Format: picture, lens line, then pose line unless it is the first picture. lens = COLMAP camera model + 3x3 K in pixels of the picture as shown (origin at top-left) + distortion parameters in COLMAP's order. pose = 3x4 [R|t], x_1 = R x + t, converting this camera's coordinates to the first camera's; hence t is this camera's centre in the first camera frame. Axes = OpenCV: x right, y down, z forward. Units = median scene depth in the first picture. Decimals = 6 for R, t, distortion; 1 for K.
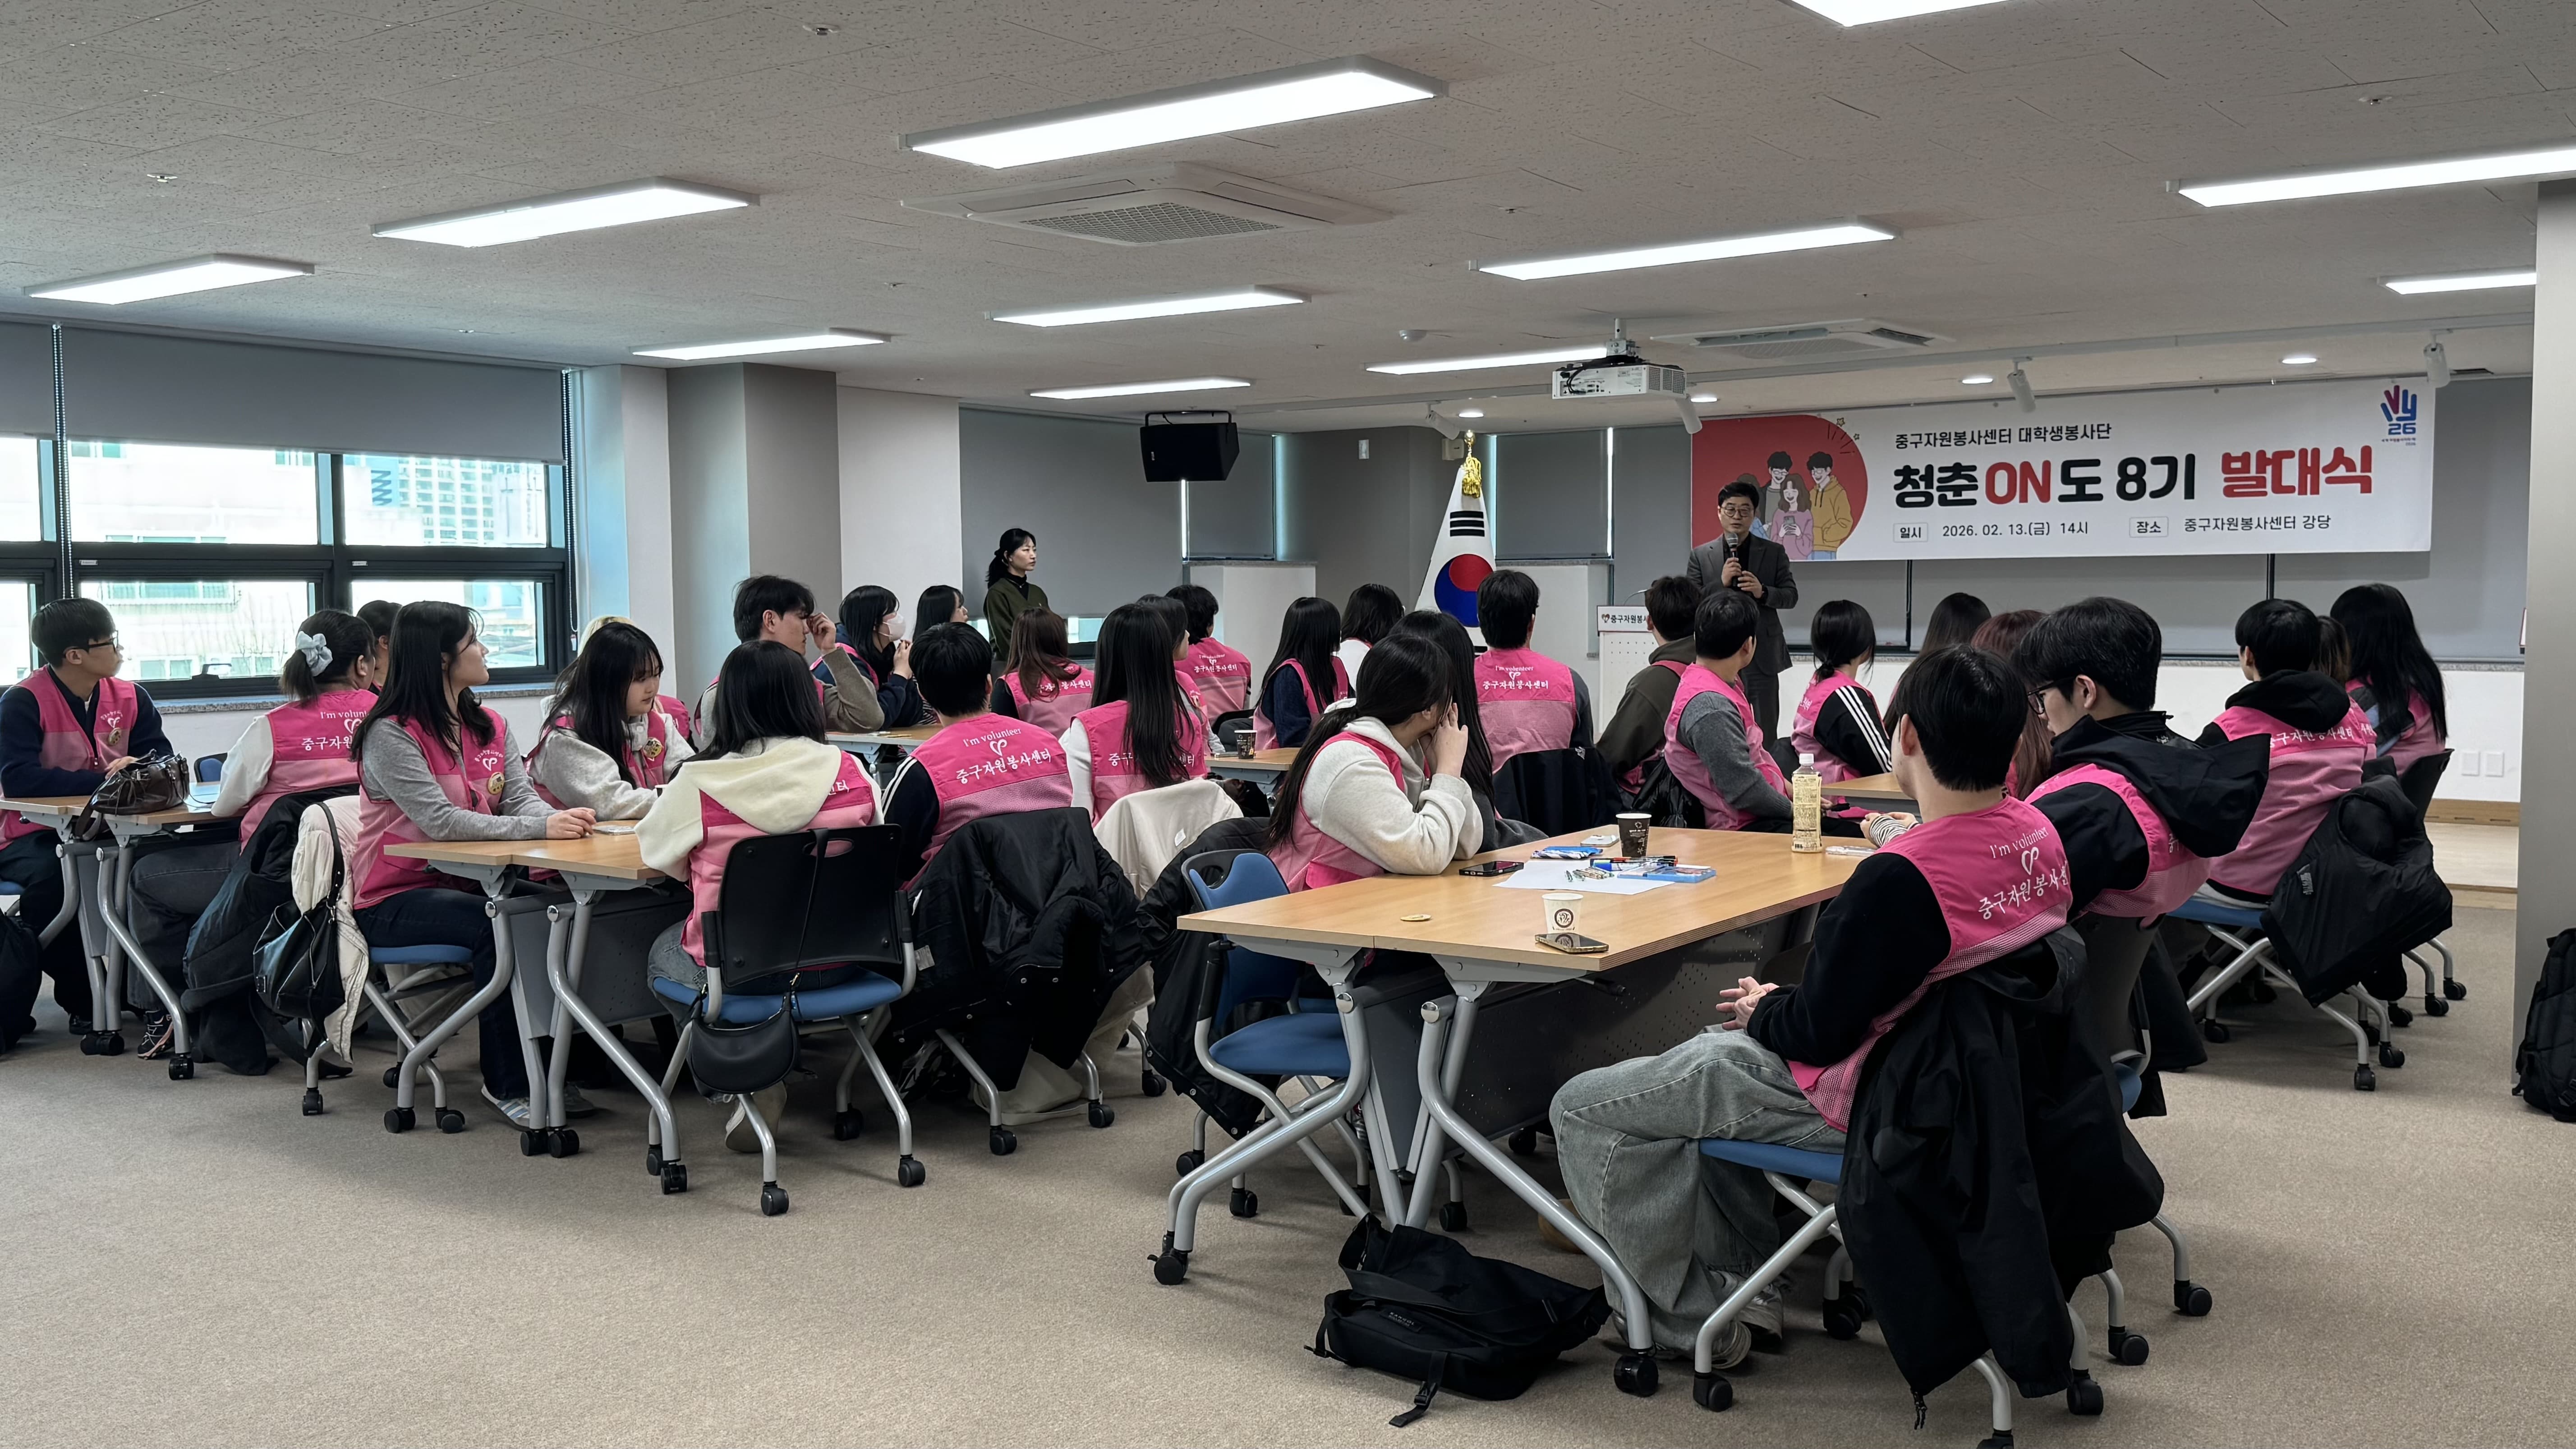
lens RADIAL K [[2179.1, 0, 1288.0], [0, 2179.1, 724.5], [0, 0, 1]] dist [0.174156, -0.378594]
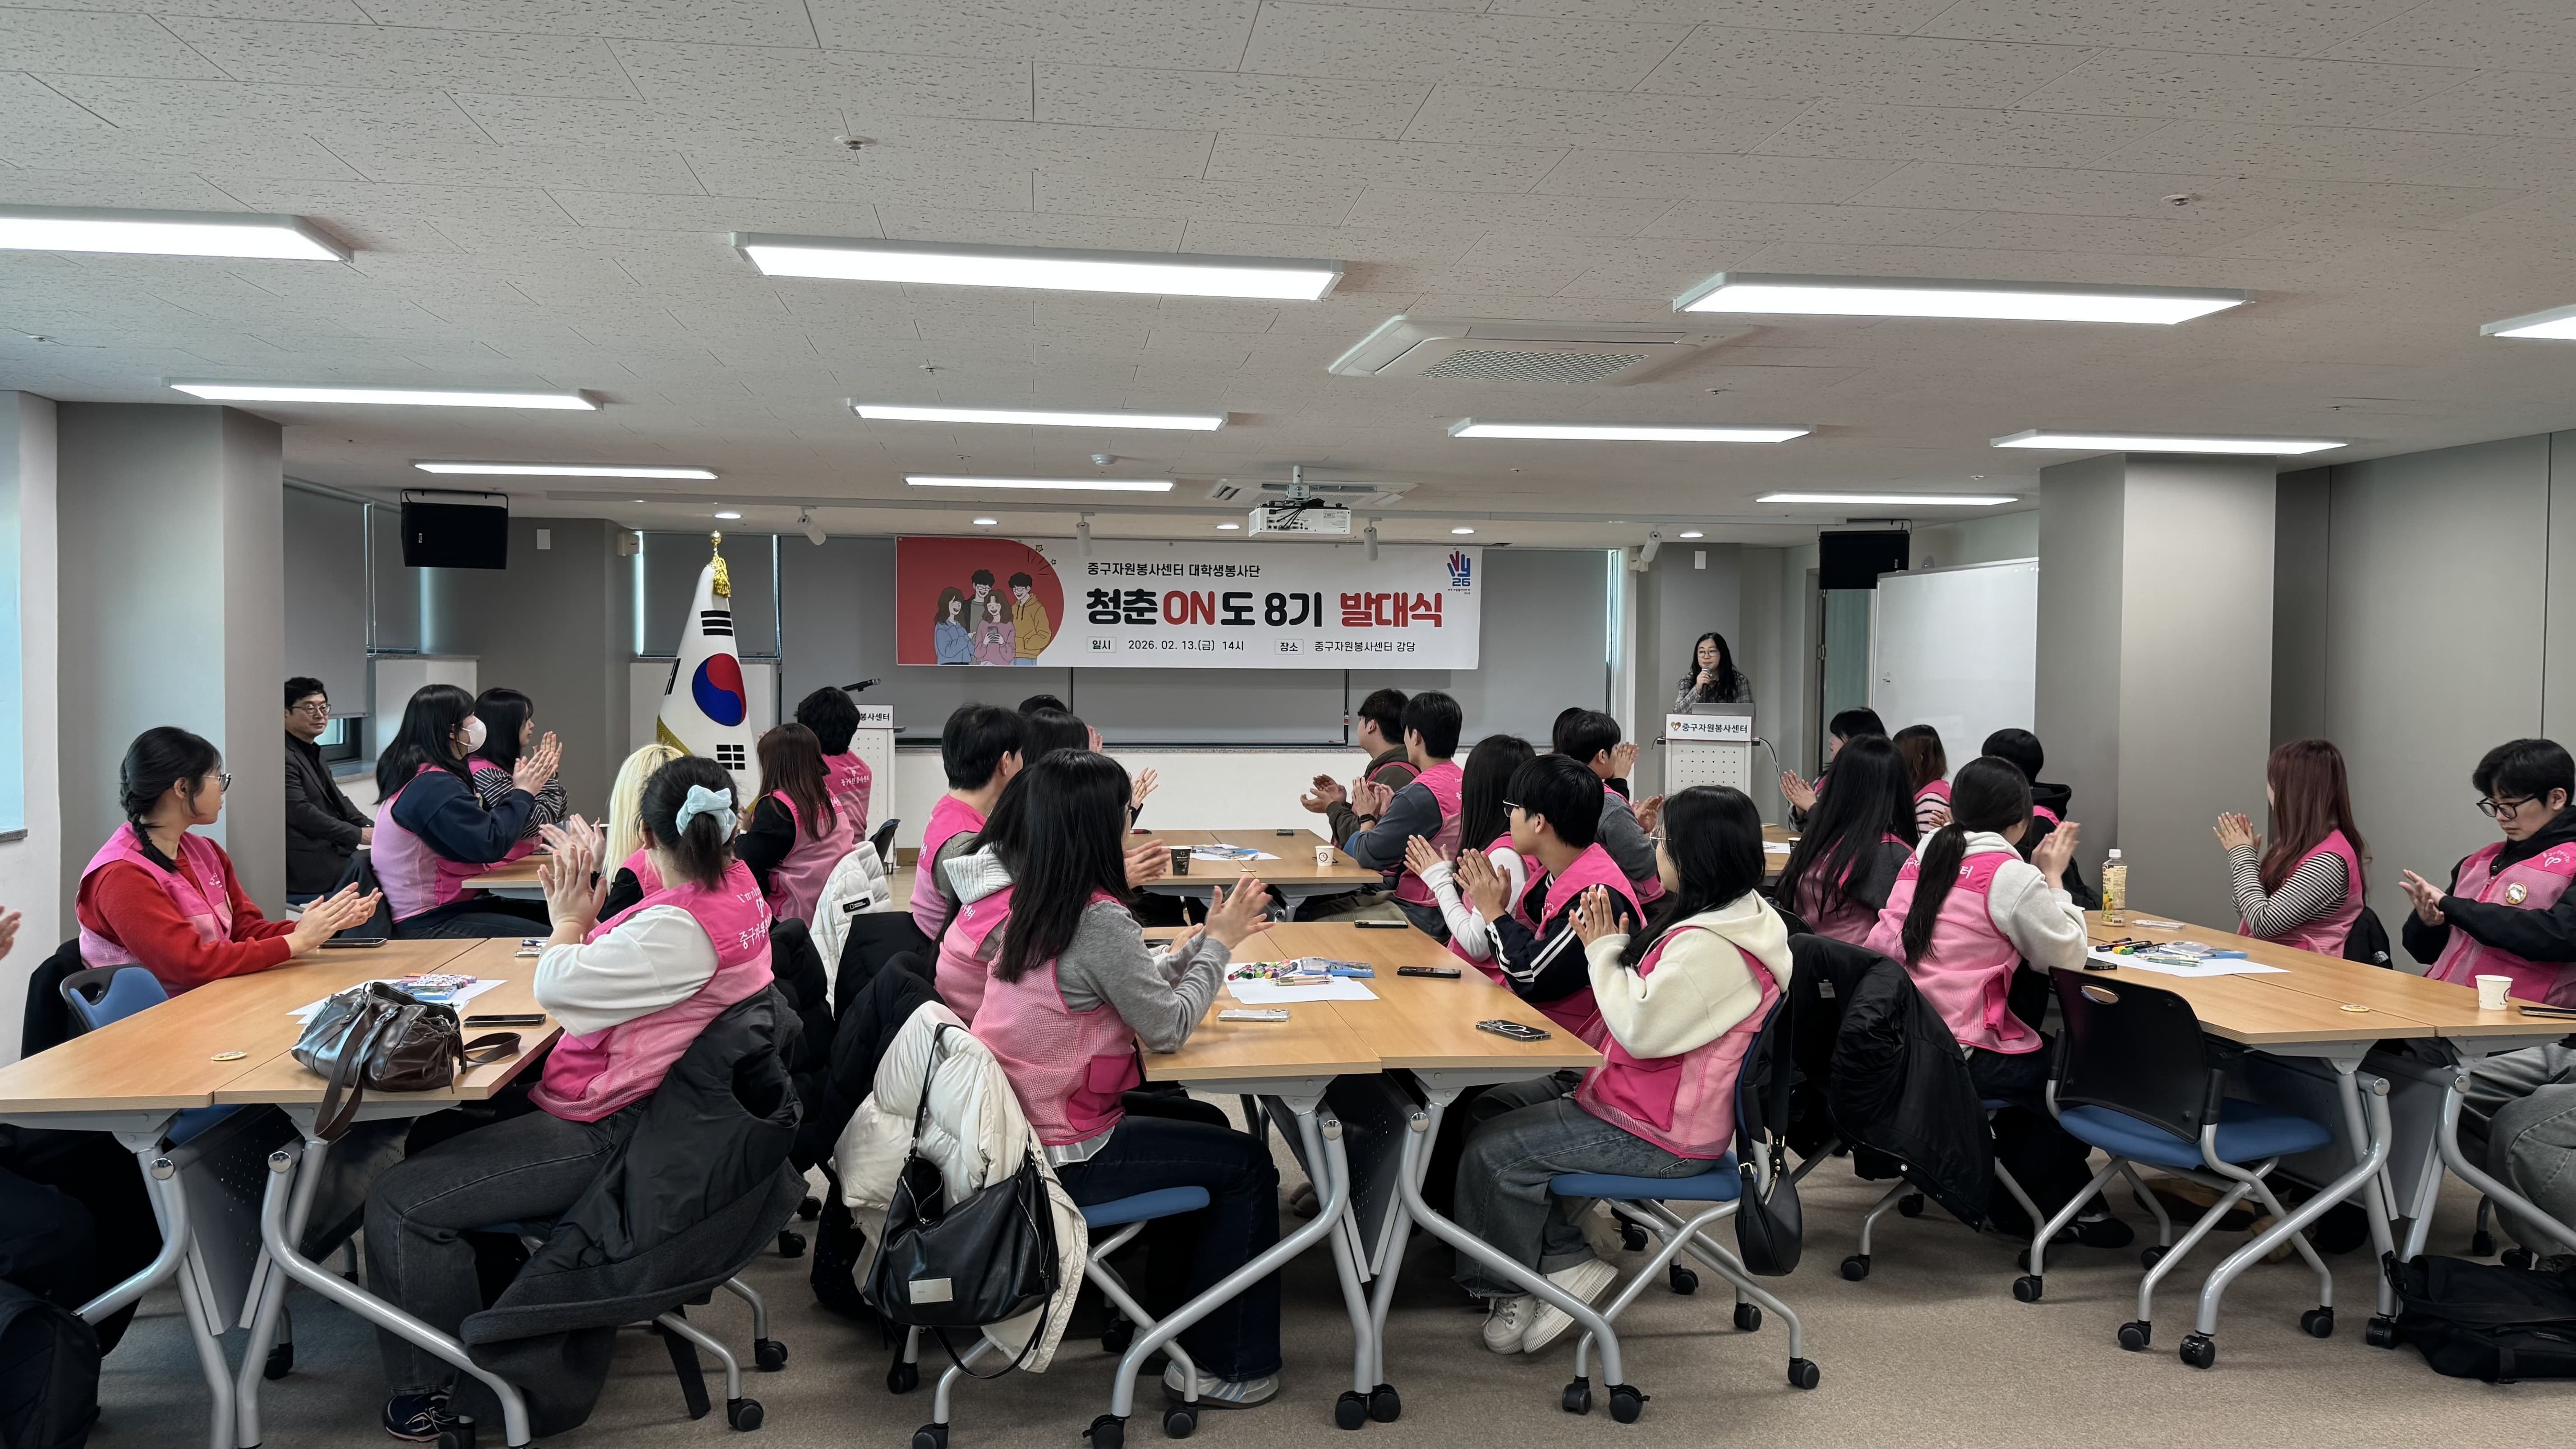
lens RADIAL K [[1840.0, 0, 1288.0], [0, 1840.0, 724.5], [0, 0, 1]] dist [0.140726, -0.187172]
pose [[0.732746, -0.008617, 0.680447, -0.339401], [0.030133, 0.999350, -0.019793, -0.021632], [-0.679834, 0.035008, 0.732530, 0.207258]]
